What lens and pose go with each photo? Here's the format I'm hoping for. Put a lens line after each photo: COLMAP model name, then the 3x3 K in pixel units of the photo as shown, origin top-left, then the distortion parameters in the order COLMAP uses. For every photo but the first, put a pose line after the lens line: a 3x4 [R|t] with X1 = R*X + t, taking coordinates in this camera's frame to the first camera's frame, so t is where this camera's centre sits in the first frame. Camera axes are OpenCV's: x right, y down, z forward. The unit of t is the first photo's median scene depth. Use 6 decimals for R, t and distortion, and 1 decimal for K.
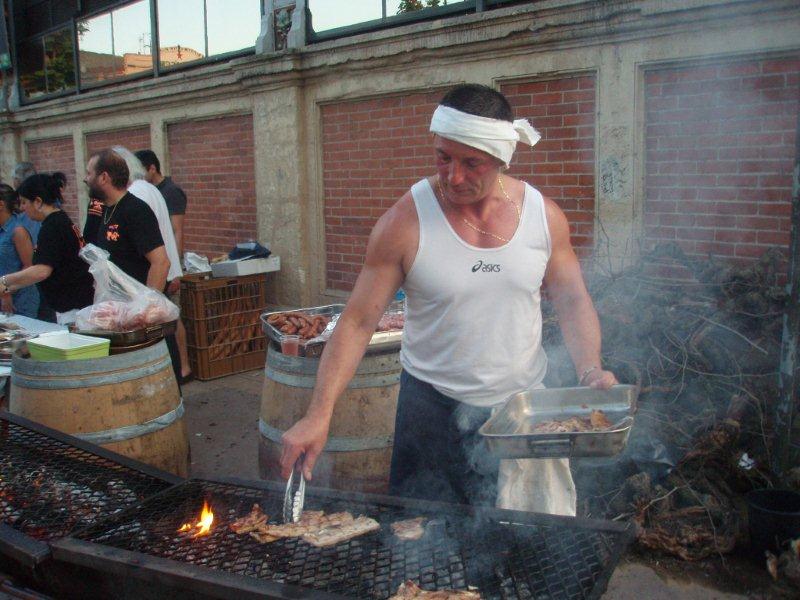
lens RADIAL K [[827.2, 0, 397.1], [0, 827.2, 317.5], [0, 0, 1]] dist [-0.152391, 0.137685]
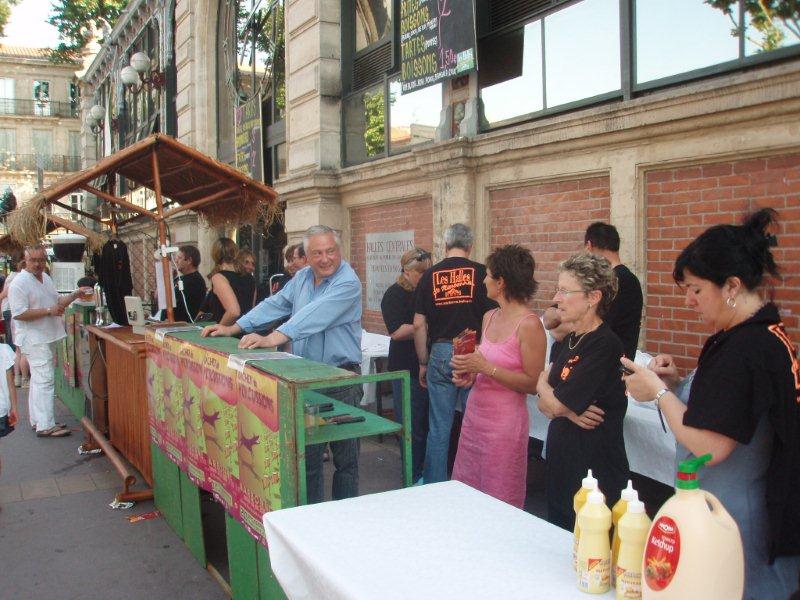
lens RADIAL K [[827.2, 0, 397.1], [0, 827.2, 317.5], [0, 0, 1]] dist [-0.152391, 0.137685]
pose [[0.952468, 0.032610, -0.302889, -0.527317], [-0.060938, 0.994554, -0.084550, -0.094688], [0.298482, 0.098989, 0.949268, 0.599740]]
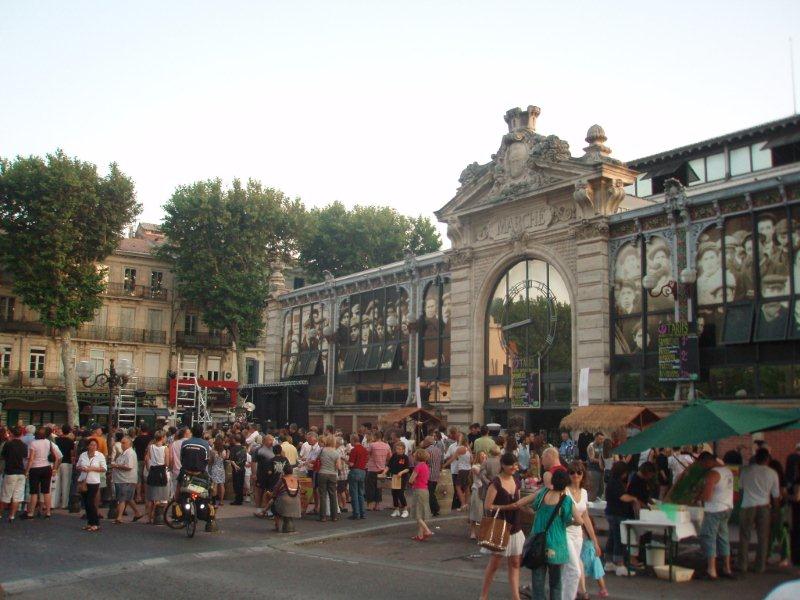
lens RADIAL K [[827.2, 0, 397.1], [0, 827.2, 317.5], [0, 0, 1]] dist [-0.152391, 0.137685]
pose [[0.983331, 0.015334, -0.181178, -1.321955], [-0.066508, 0.957721, -0.279907, 0.233607], [0.169226, 0.287291, 0.942776, -1.659581]]
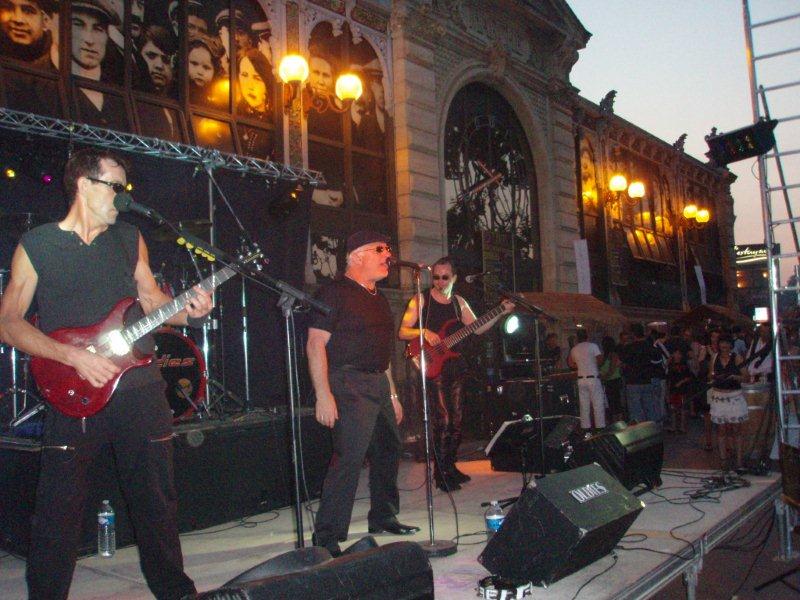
lens RADIAL K [[827.2, 0, 397.1], [0, 827.2, 317.5], [0, 0, 1]] dist [-0.152391, 0.137685]
pose [[-0.108469, 0.074294, 0.991320, -4.000835], [0.208440, 0.976736, -0.050394, -0.385970], [-0.972002, 0.201164, -0.121431, 2.907518]]
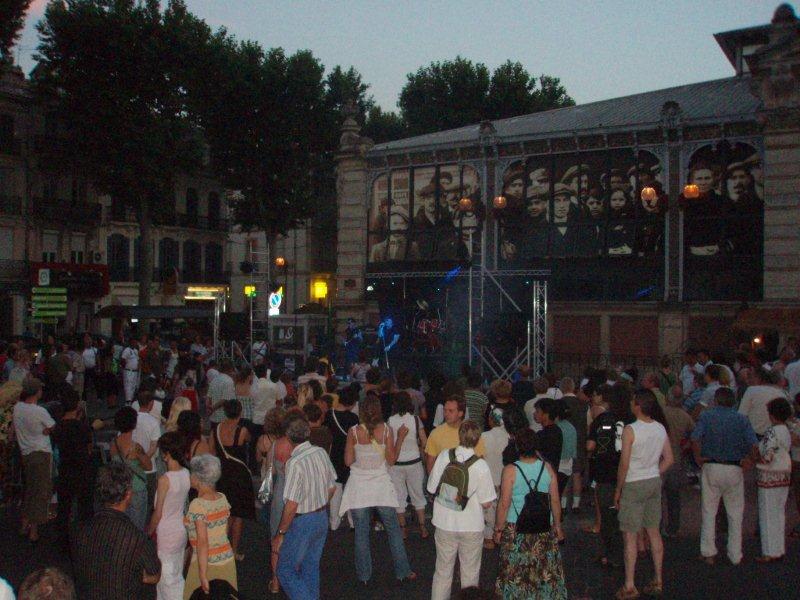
lens RADIAL K [[827.2, 0, 397.1], [0, 827.2, 317.5], [0, 0, 1]] dist [-0.152391, 0.137685]
pose [[0.974602, 0.028788, 0.222088, -4.061179], [0.005944, 0.988029, -0.154154, 0.011204], [-0.223867, 0.151559, 0.962763, -0.309487]]
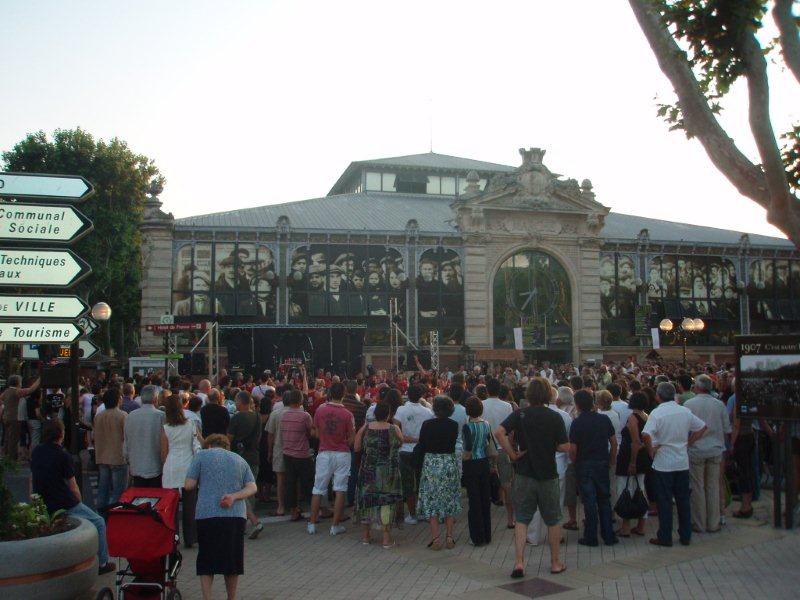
lens RADIAL K [[827.2, 0, 397.1], [0, 827.2, 317.5], [0, 0, 1]] dist [-0.152391, 0.137685]
pose [[0.540422, 0.066498, 0.838762, -6.958529], [0.134913, 0.977125, -0.164392, 0.129018], [-0.830508, 0.202001, 0.519088, -0.057475]]
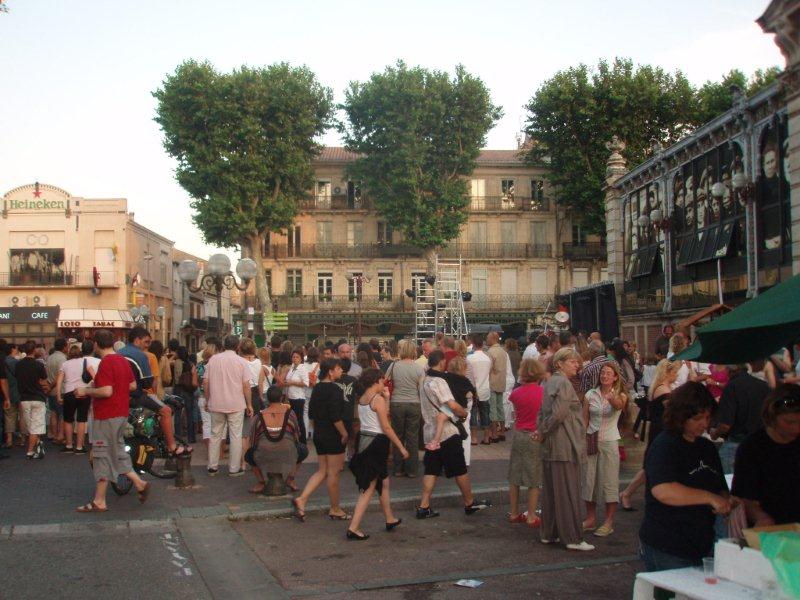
lens RADIAL K [[827.2, 0, 397.1], [0, 827.2, 317.5], [0, 0, 1]] dist [-0.152391, 0.137685]
pose [[0.734128, -0.002397, -0.679006, -0.920401], [-0.121226, 0.983465, -0.134539, 0.060207], [0.668102, 0.181083, 0.721699, -0.399342]]
